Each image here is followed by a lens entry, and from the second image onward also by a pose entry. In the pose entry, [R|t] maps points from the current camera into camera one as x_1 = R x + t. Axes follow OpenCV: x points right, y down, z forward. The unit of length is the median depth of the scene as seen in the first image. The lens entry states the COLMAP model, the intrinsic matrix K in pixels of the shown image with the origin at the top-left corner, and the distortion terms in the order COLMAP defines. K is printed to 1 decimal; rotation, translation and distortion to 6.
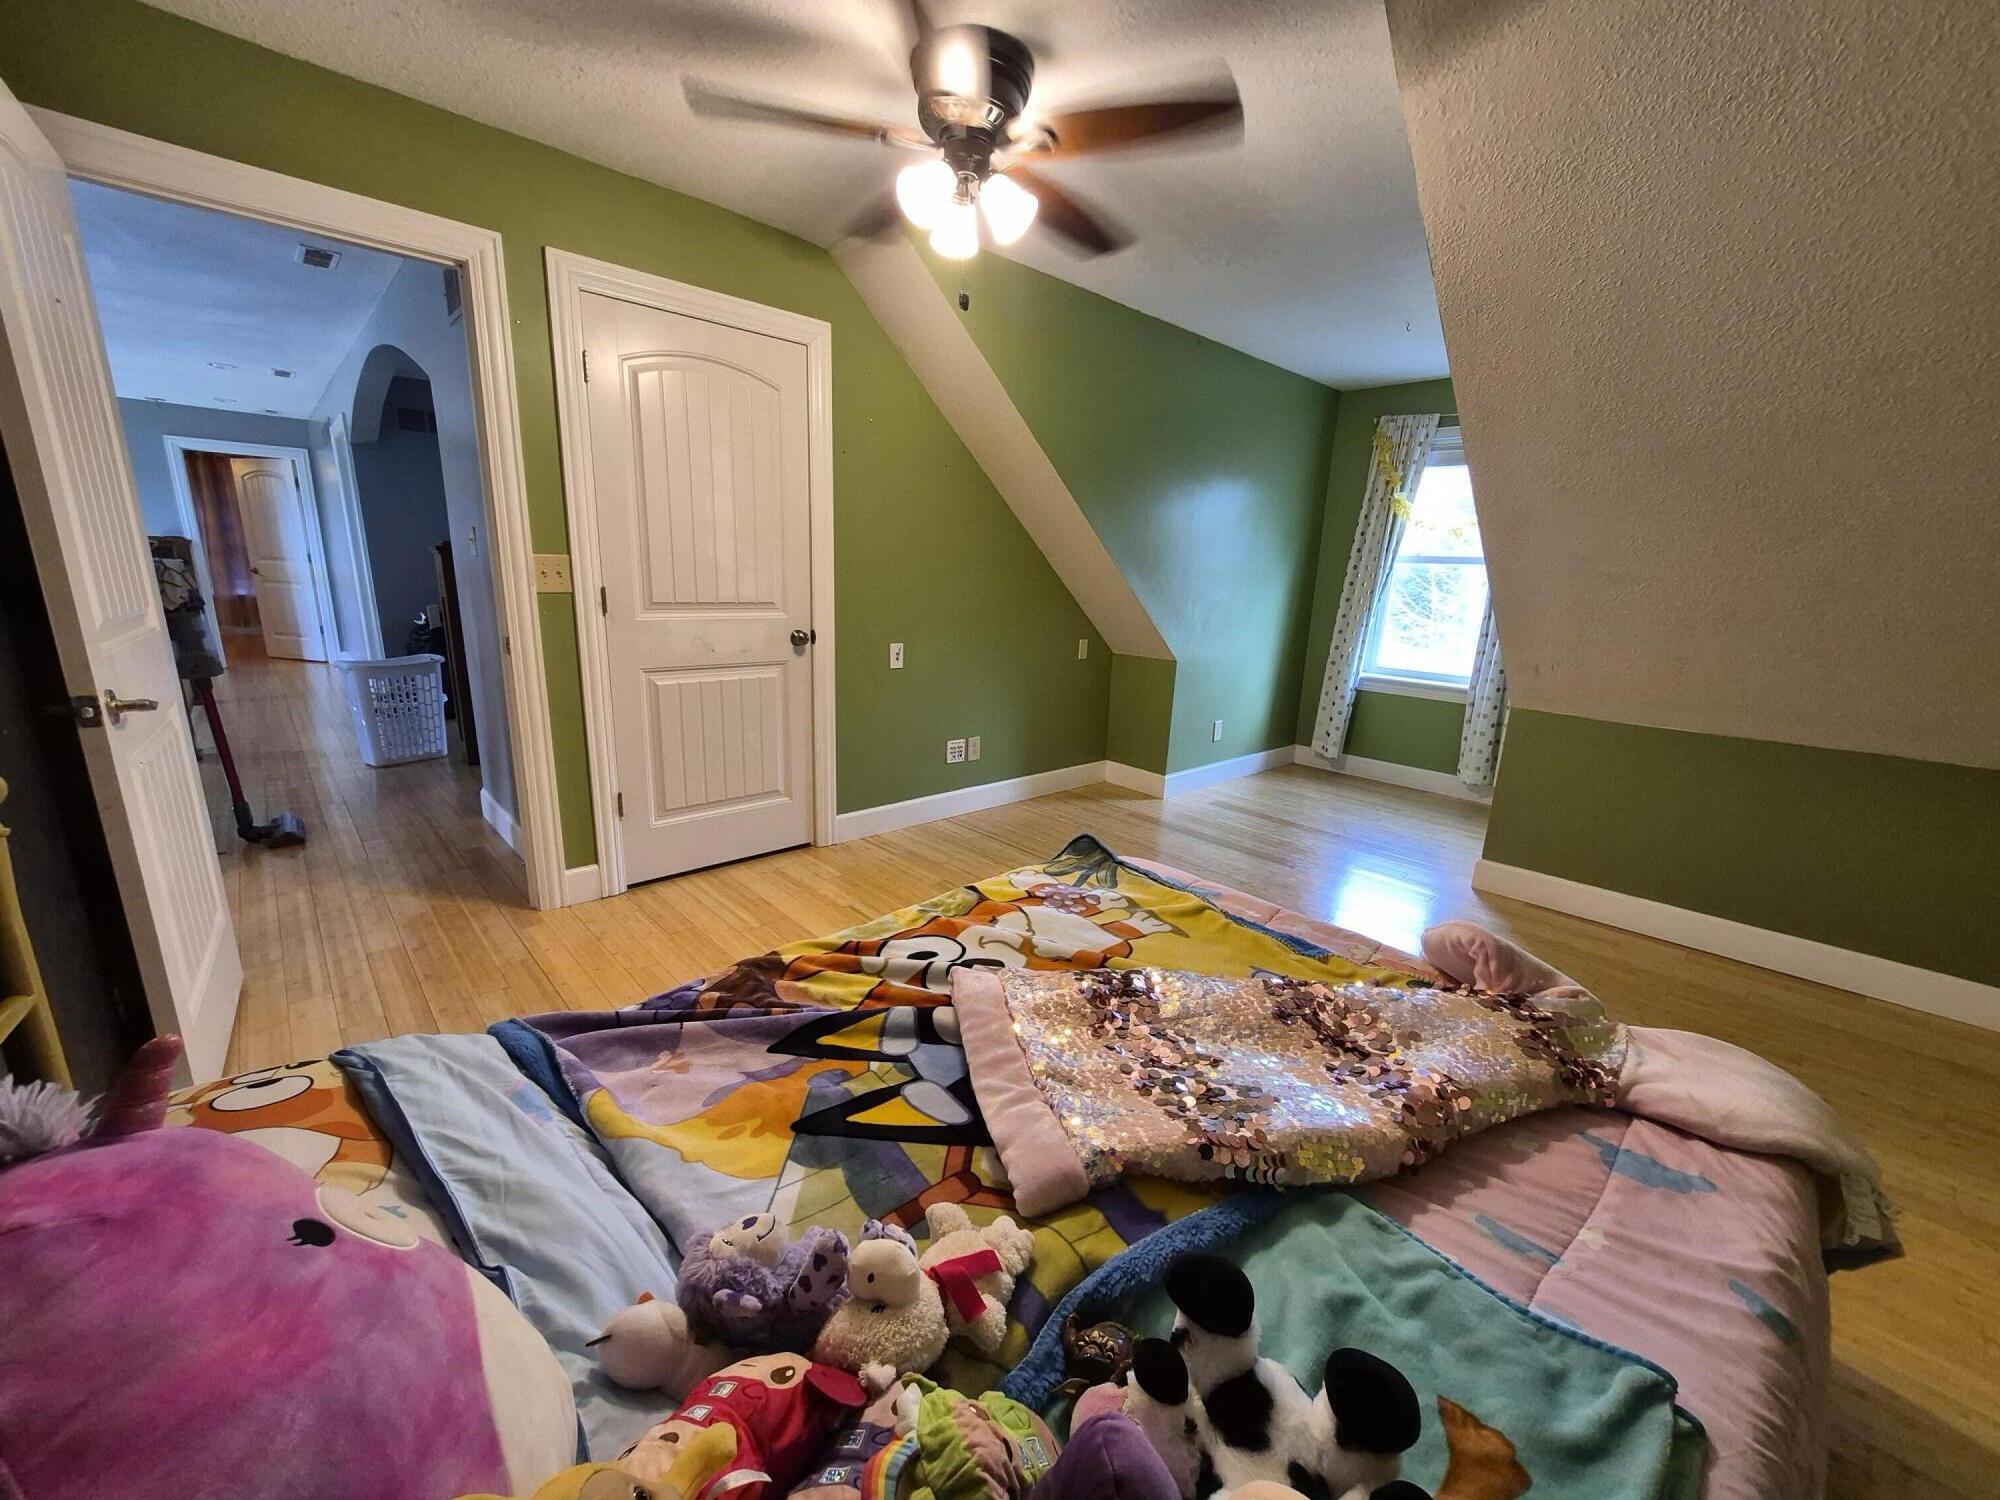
lens RADIAL K [[784.4, 0, 984.7], [0, 784.4, 759.9], [0, 0, 1]] dist [0.001027, 0.000143]
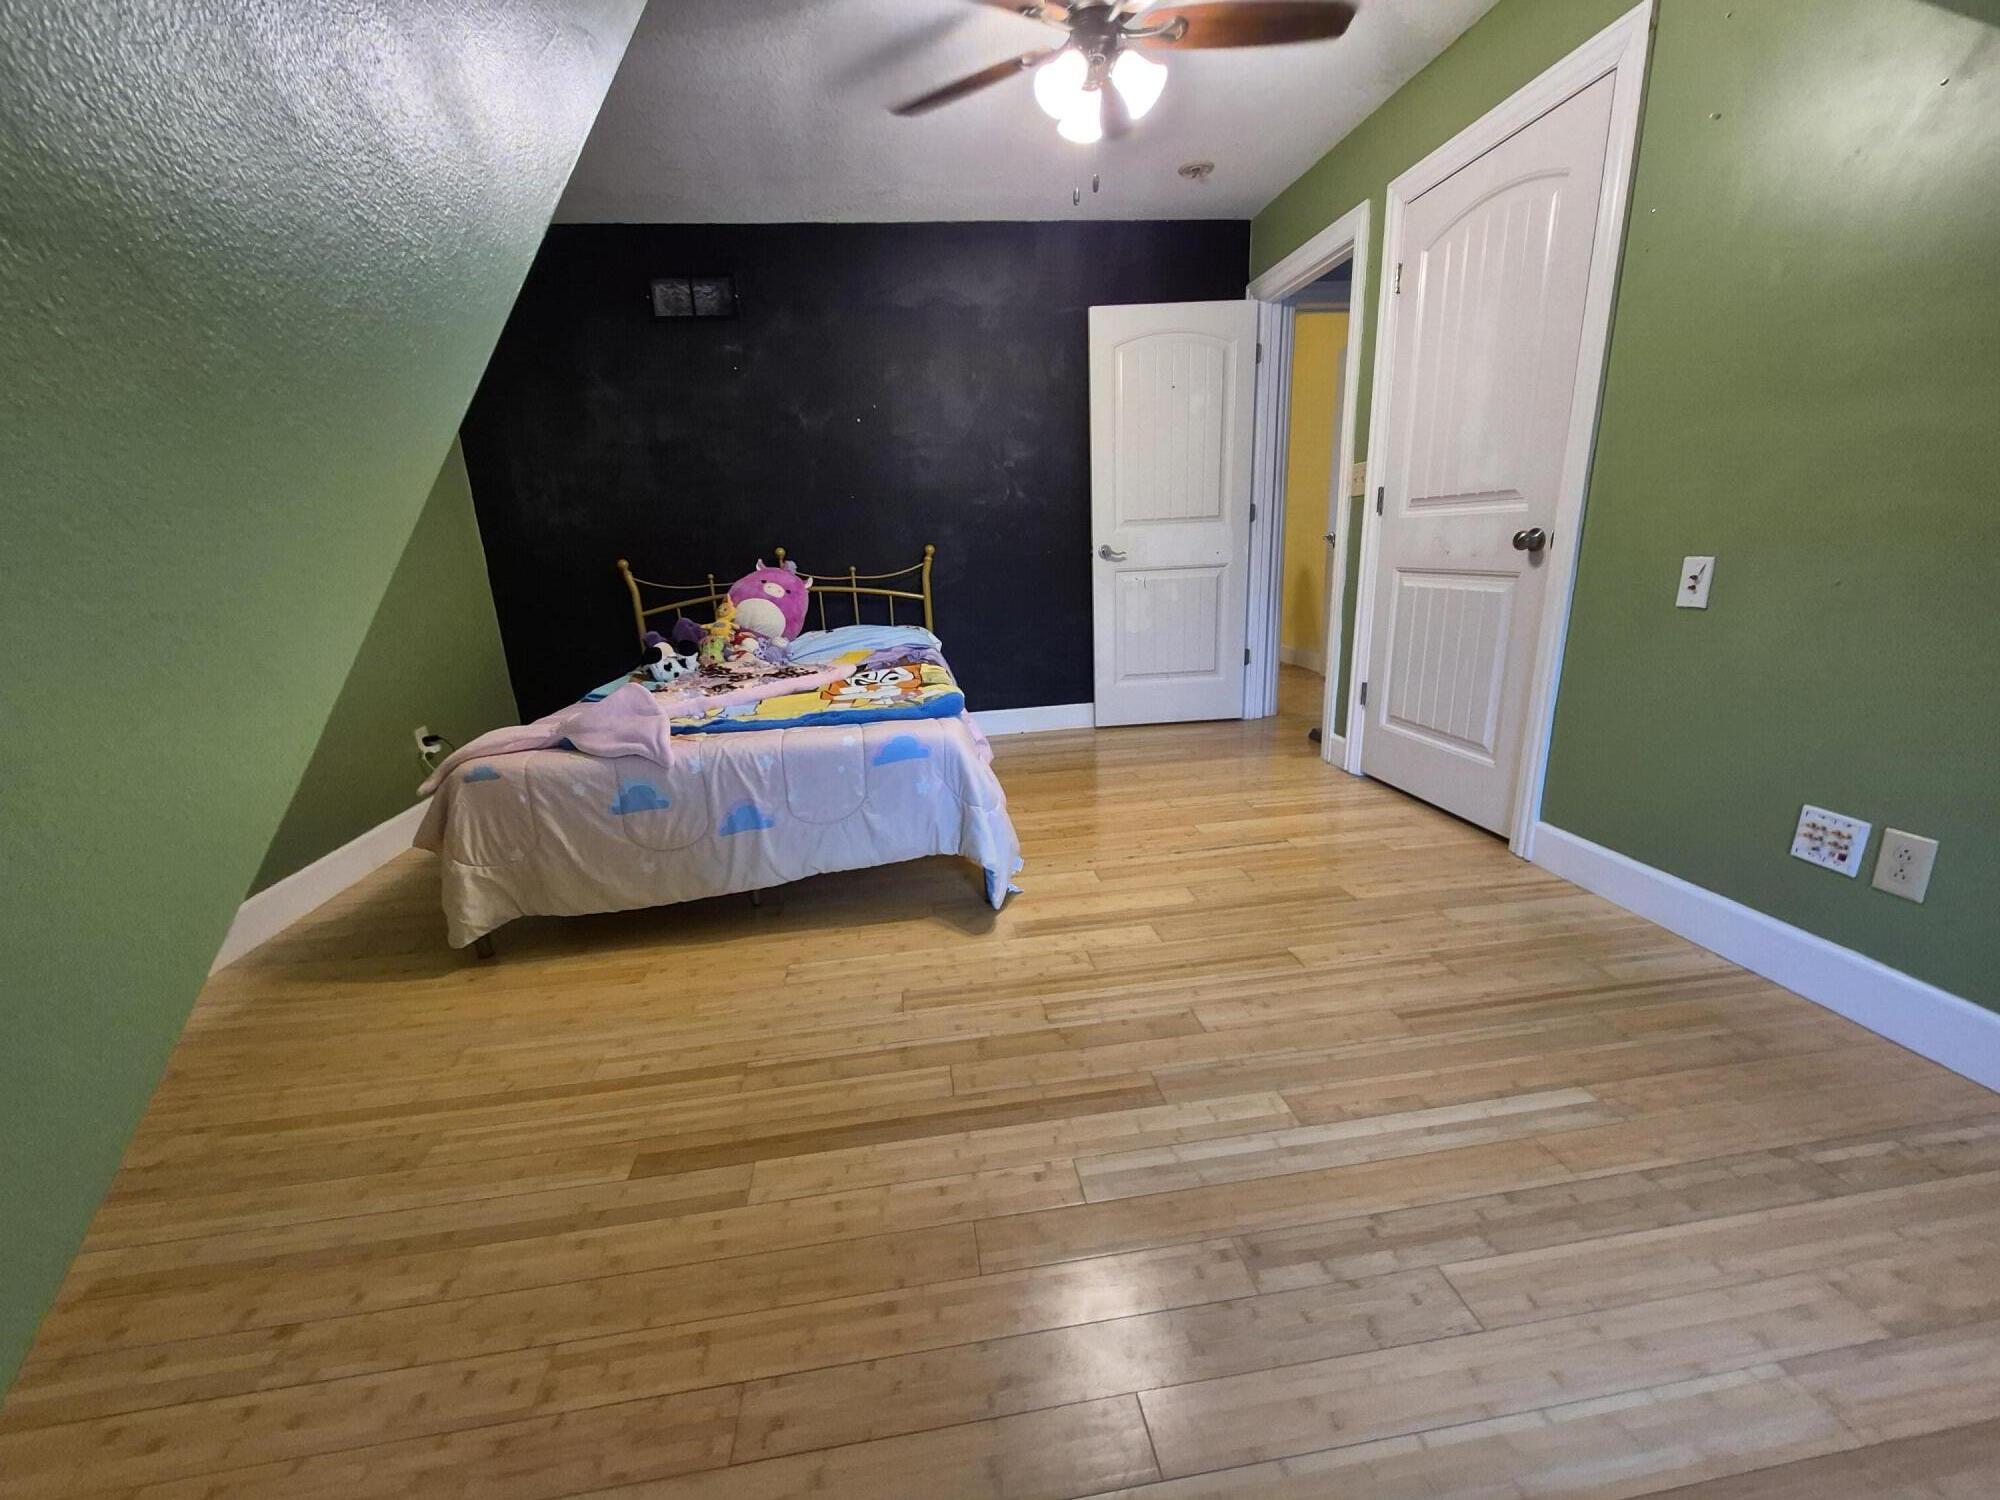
lens RADIAL K [[784.4, 0, 1001.0], [0, 784.4, 763.5], [0, 0, 1]] dist [0.001027, 0.000143]
pose [[-0.572922, 0.210663, -0.792074, 0.669933], [-0.170170, 0.914771, 0.366383, -0.158067], [0.801749, 0.344696, -0.488244, 1.091043]]
